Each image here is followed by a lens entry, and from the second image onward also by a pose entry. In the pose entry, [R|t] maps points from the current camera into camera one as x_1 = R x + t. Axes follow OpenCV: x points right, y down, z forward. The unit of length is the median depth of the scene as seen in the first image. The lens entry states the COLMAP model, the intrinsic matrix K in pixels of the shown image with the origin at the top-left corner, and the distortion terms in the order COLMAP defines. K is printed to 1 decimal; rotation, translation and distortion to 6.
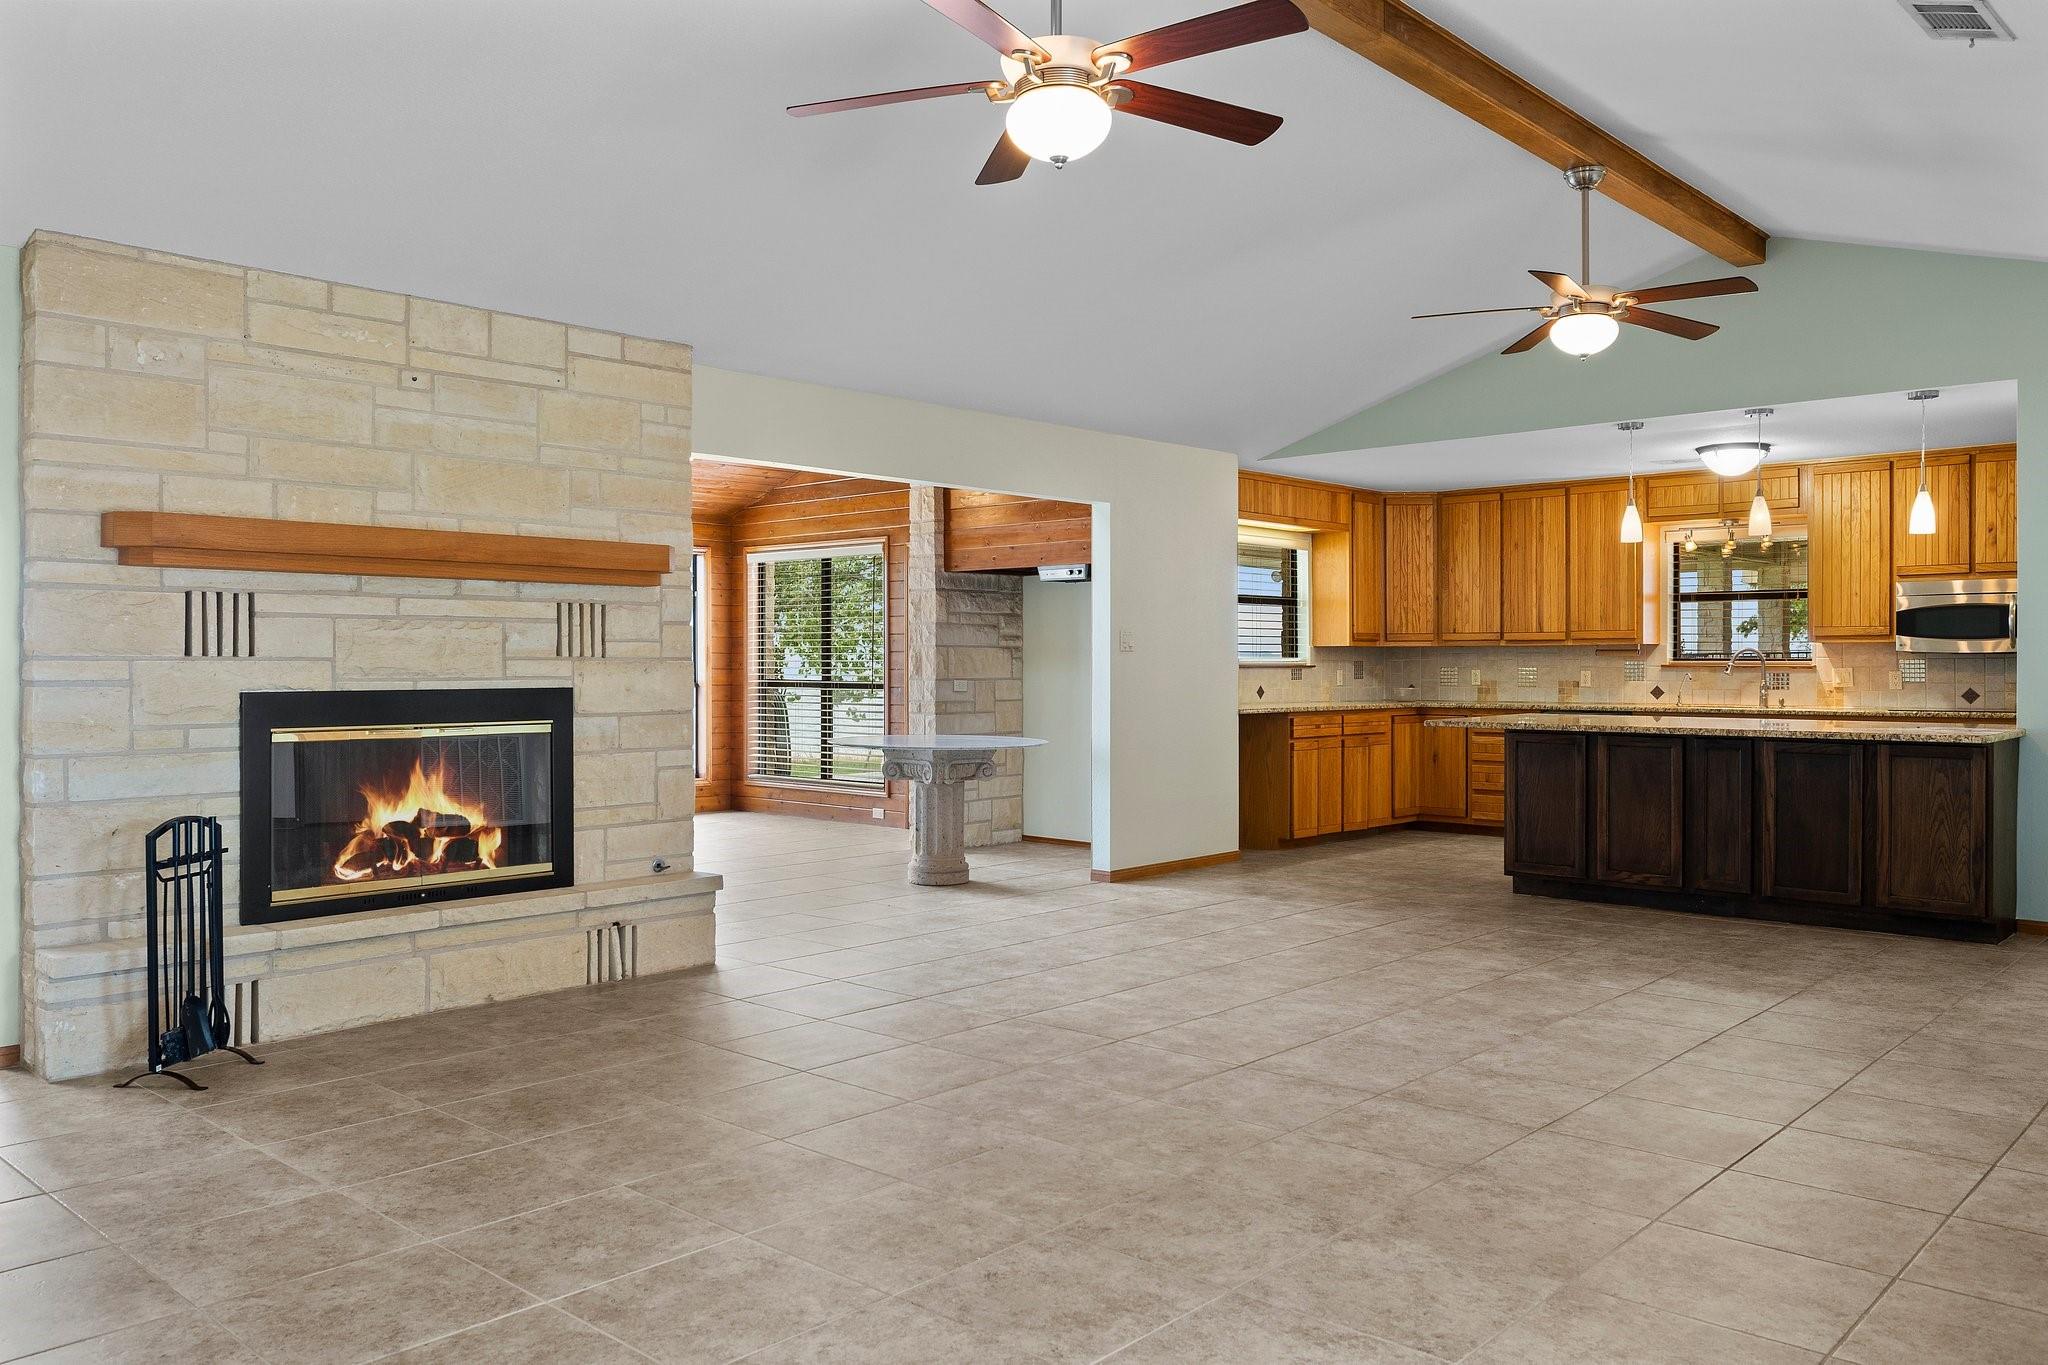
lens RADIAL K [[1533.3, 0, 1009.0], [0, 1533.3, 669.1], [0, 0, 1]] dist [0.000231, 0.001794]
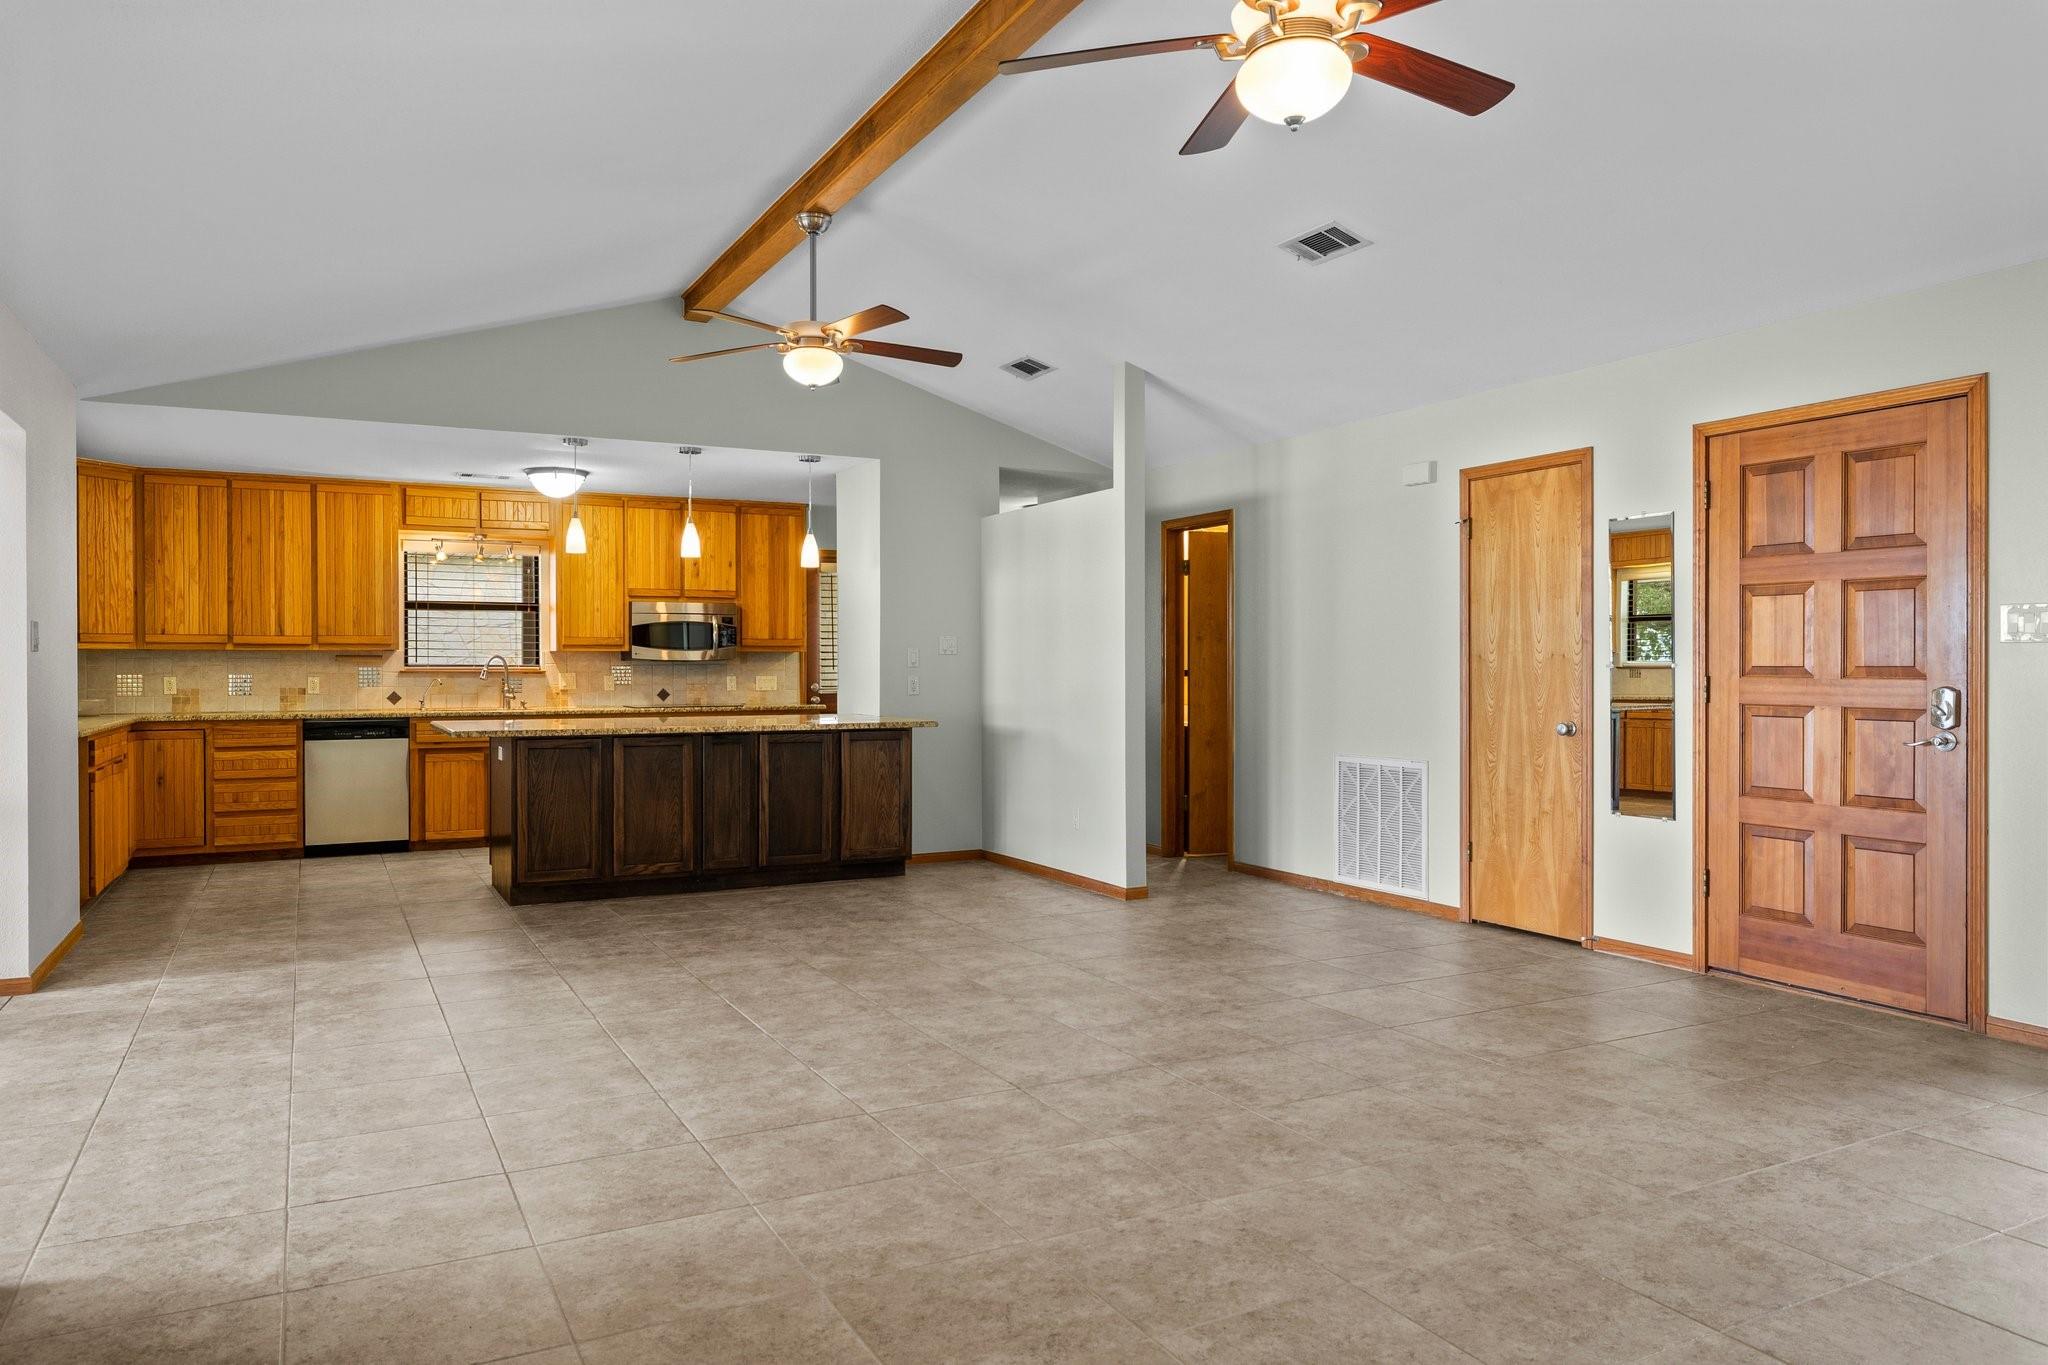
lens RADIAL K [[1355.1, 0, 1014.9], [0, 1355.1, 671.8], [0, 0, 1]] dist [0.001970, -0.001986]
pose [[0.336082, -0.002227, 0.941830, -0.513181], [0.005153, 0.999987, 0.000526, -0.000848], [-0.941819, 0.004676, 0.336089, 0.572185]]
